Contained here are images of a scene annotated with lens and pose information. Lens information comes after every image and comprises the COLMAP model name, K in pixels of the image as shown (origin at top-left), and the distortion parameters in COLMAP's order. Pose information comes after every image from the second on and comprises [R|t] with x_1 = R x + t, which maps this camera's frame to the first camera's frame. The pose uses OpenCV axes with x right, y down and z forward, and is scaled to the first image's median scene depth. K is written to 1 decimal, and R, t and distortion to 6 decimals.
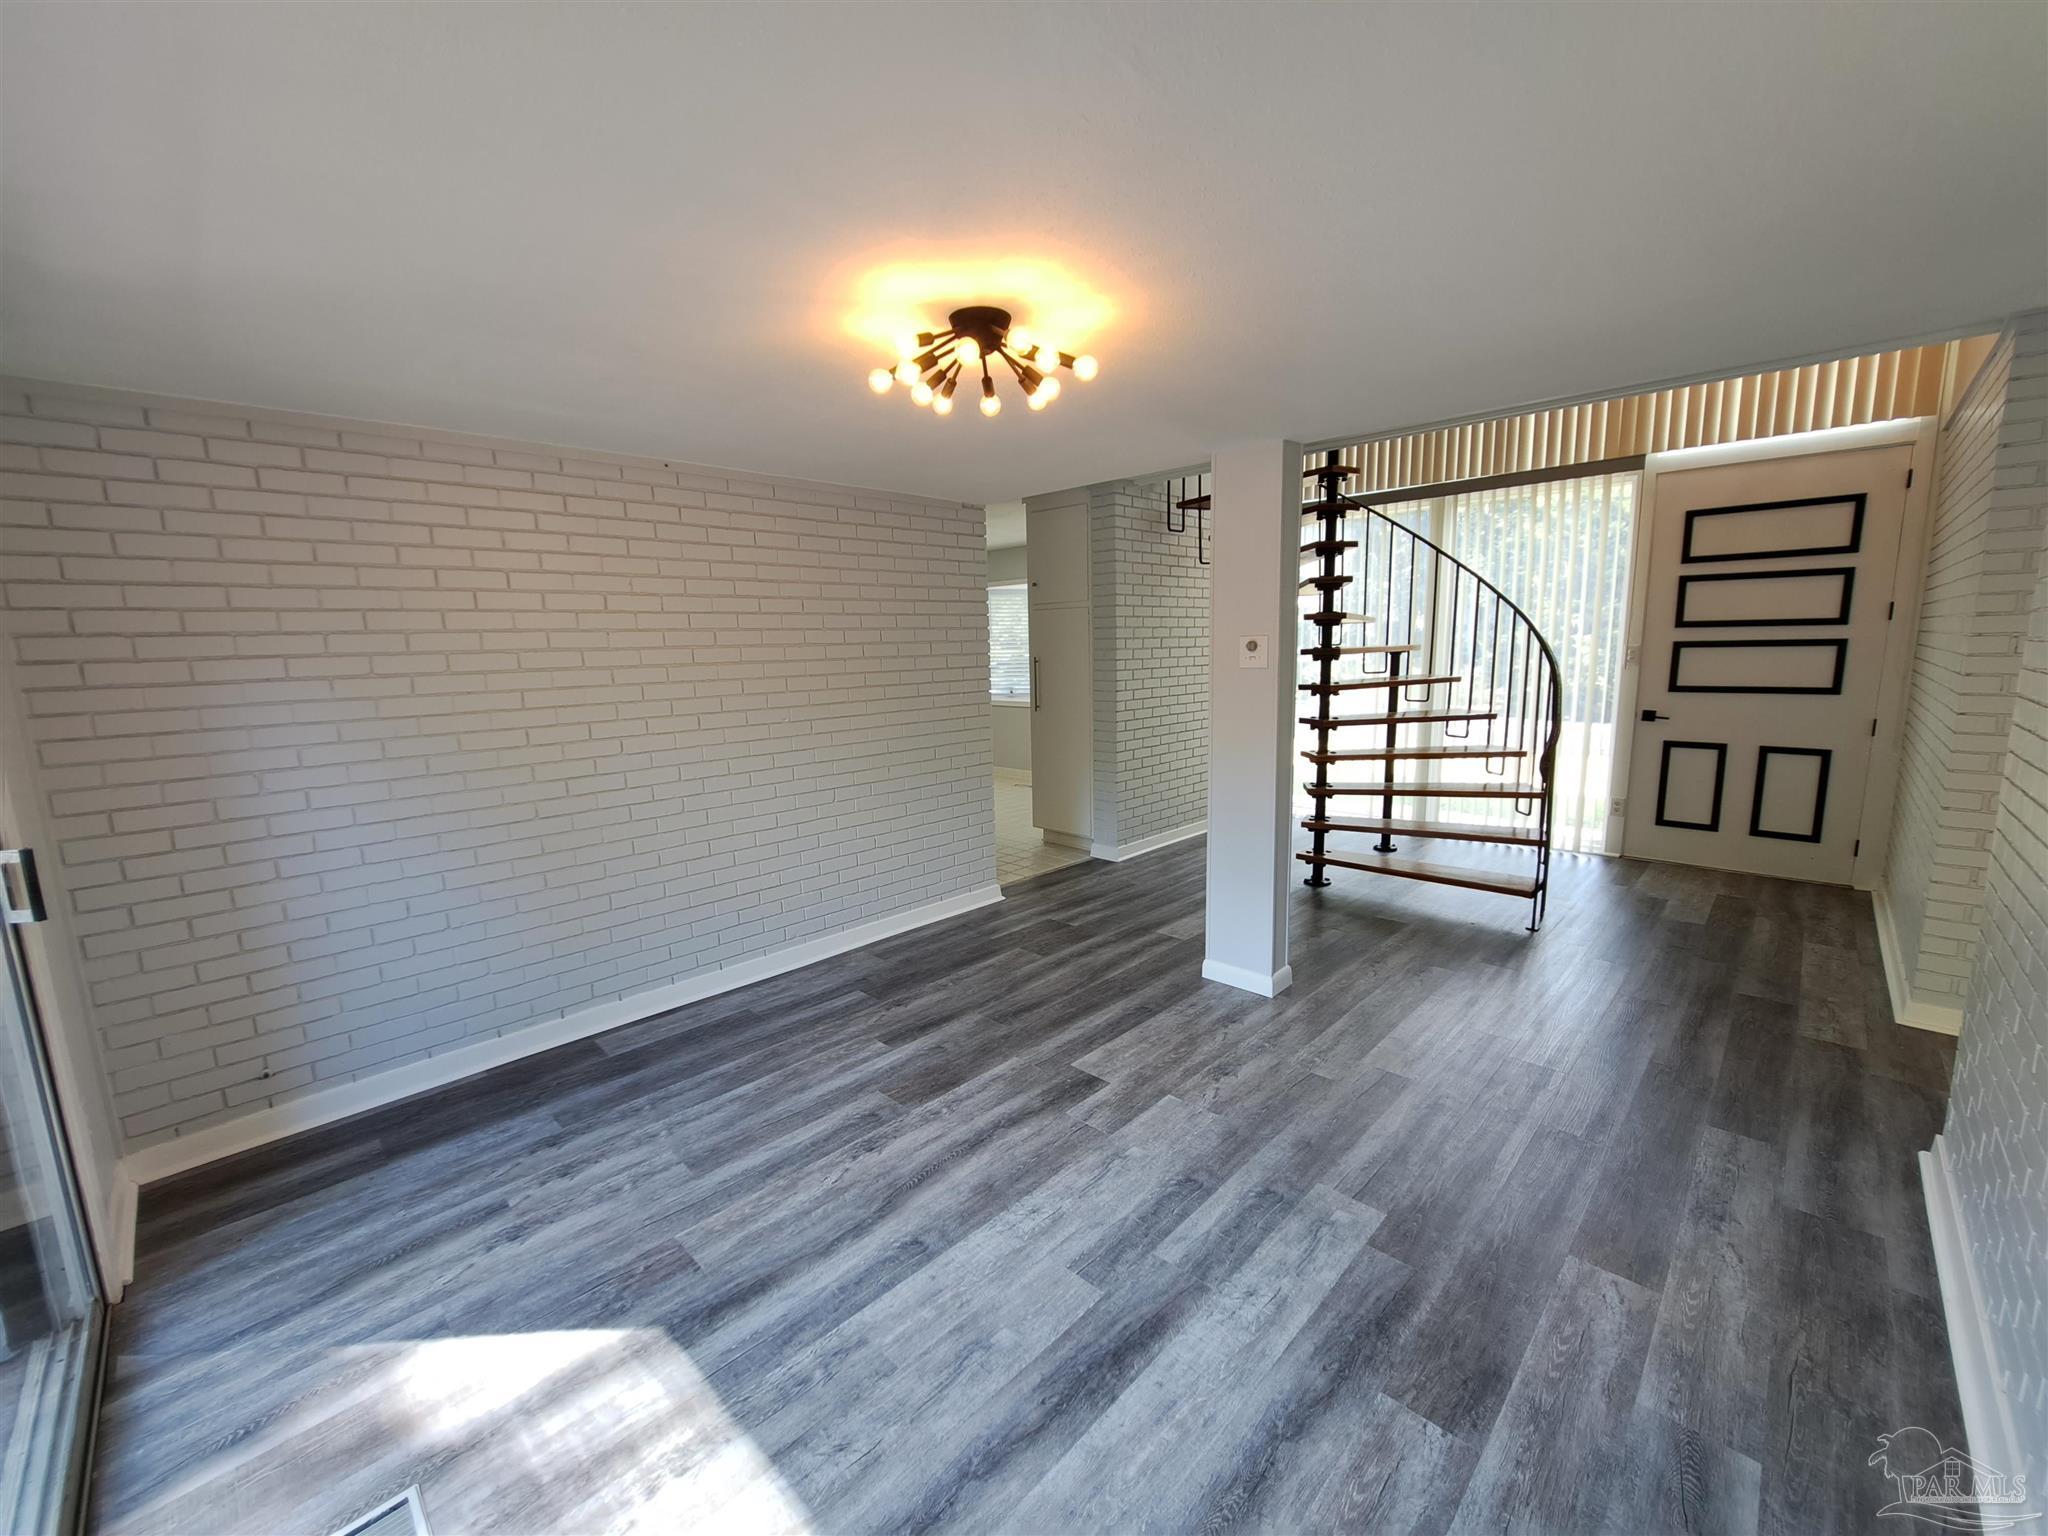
lens RADIAL K [[816.4, 0, 1018.4], [0, 816.4, 774.6], [0, 0, 1]] dist [-0.014691, 0.000067]
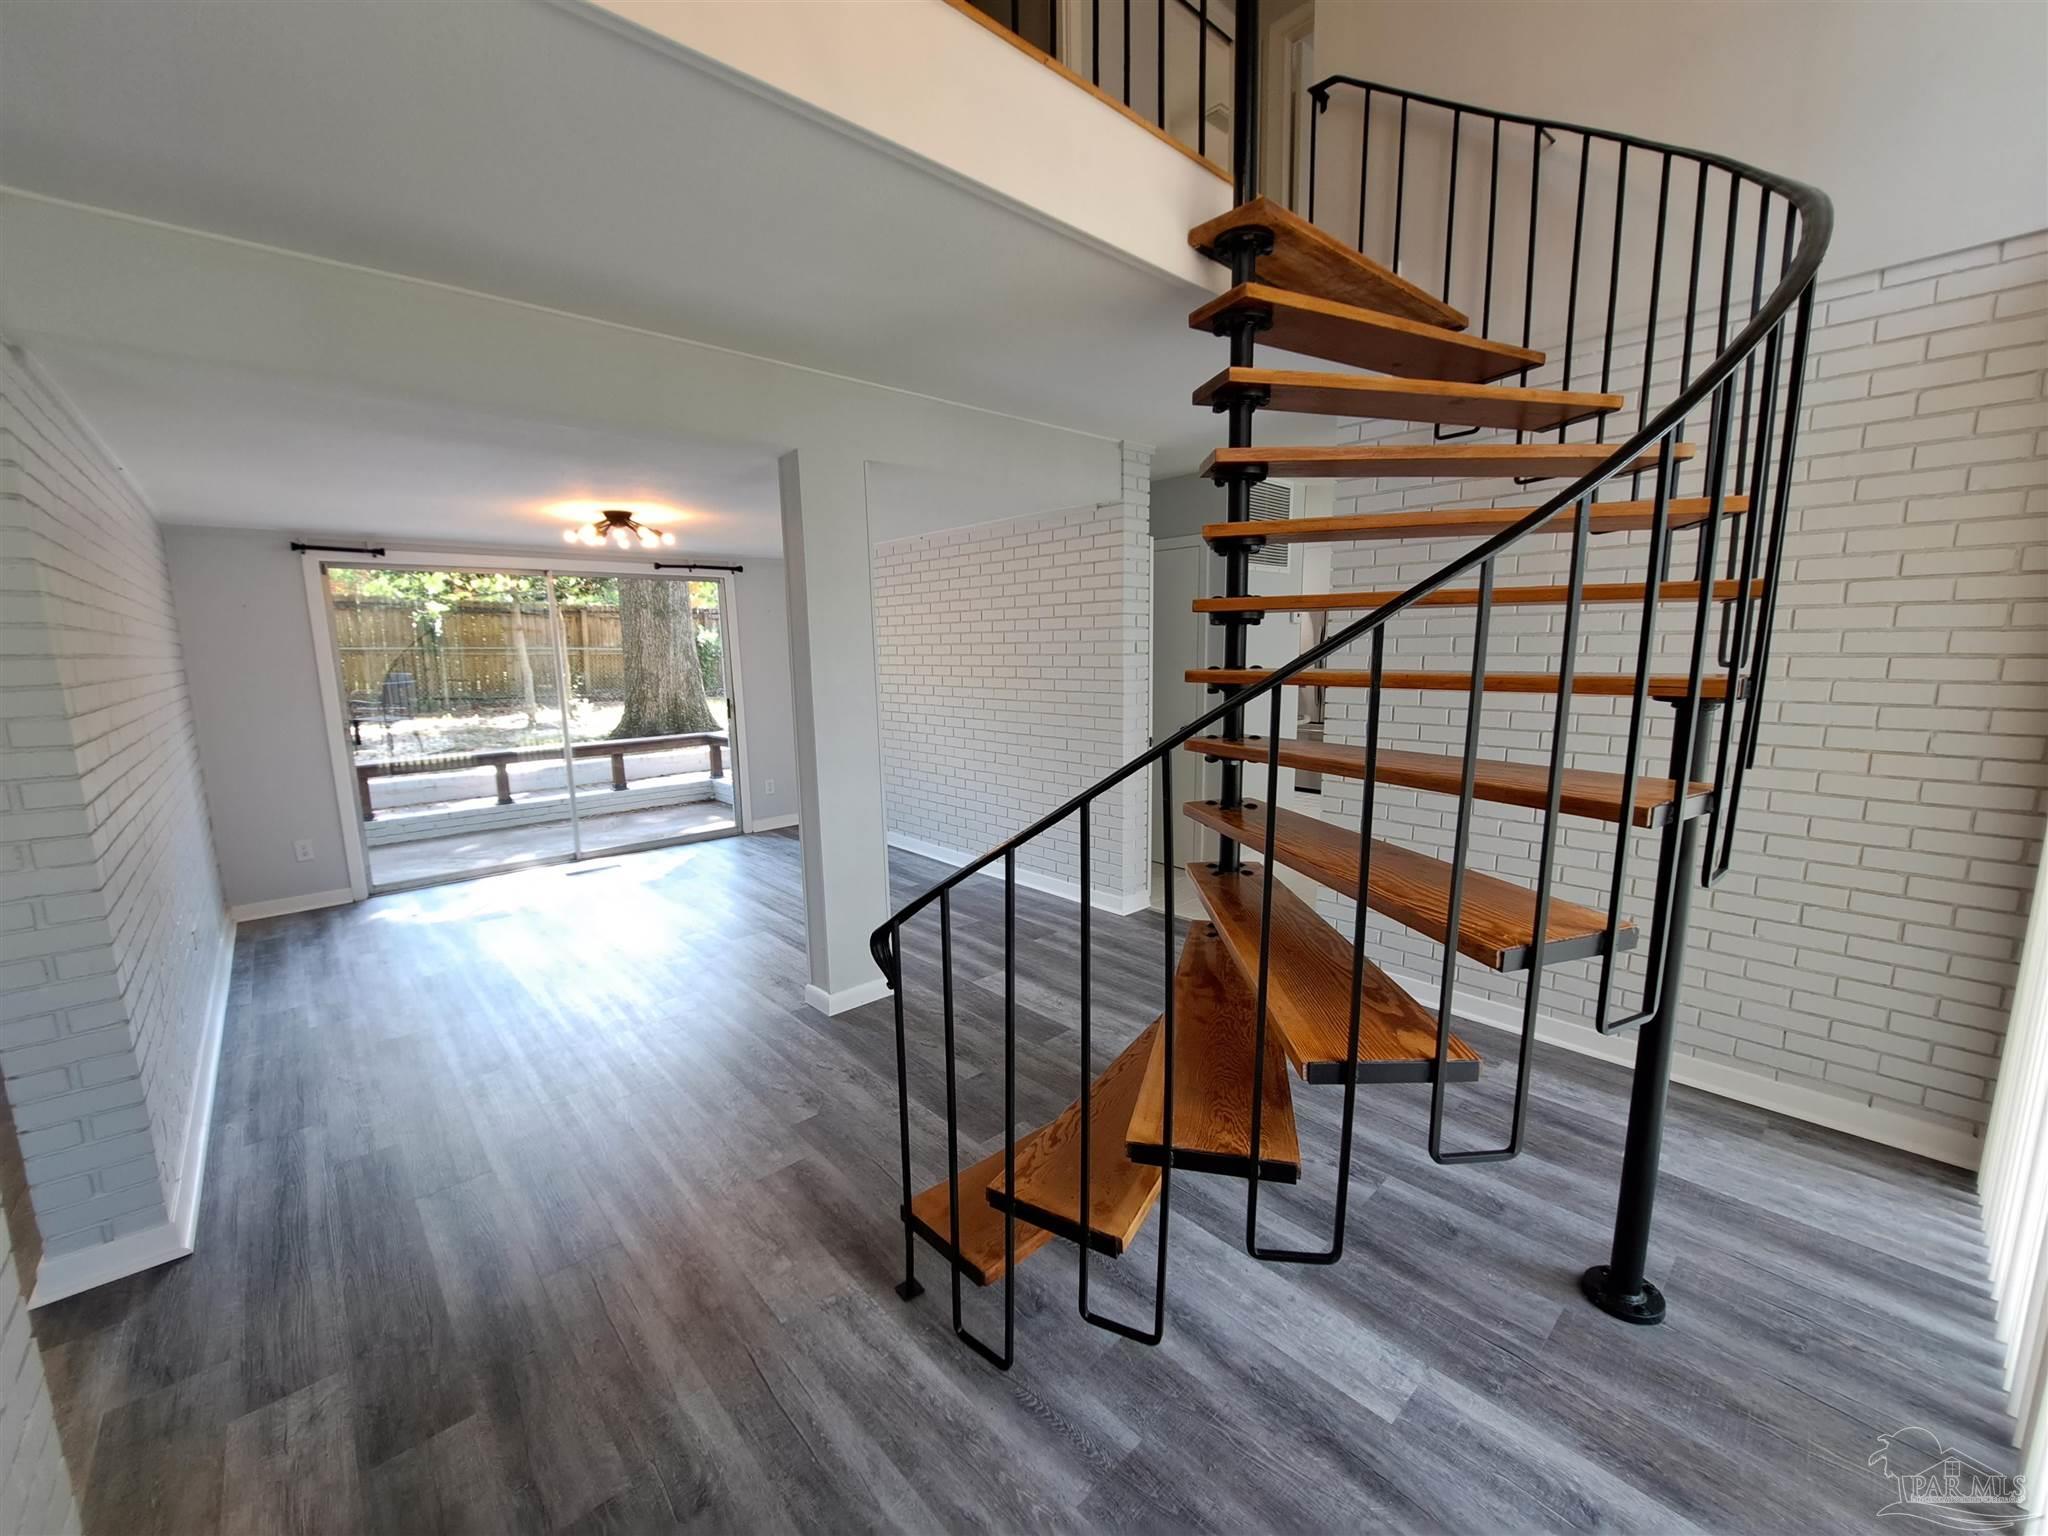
lens RADIAL K [[816.4, 0, 1015.9], [0, 816.4, 770.4], [0, 0, 1]] dist [-0.014691, 0.000067]
pose [[-0.053622, 0.173442, -0.983383, 1.415697], [-0.142938, 0.973325, 0.179462, -0.258082], [0.988278, 0.150186, -0.027400, 1.409093]]
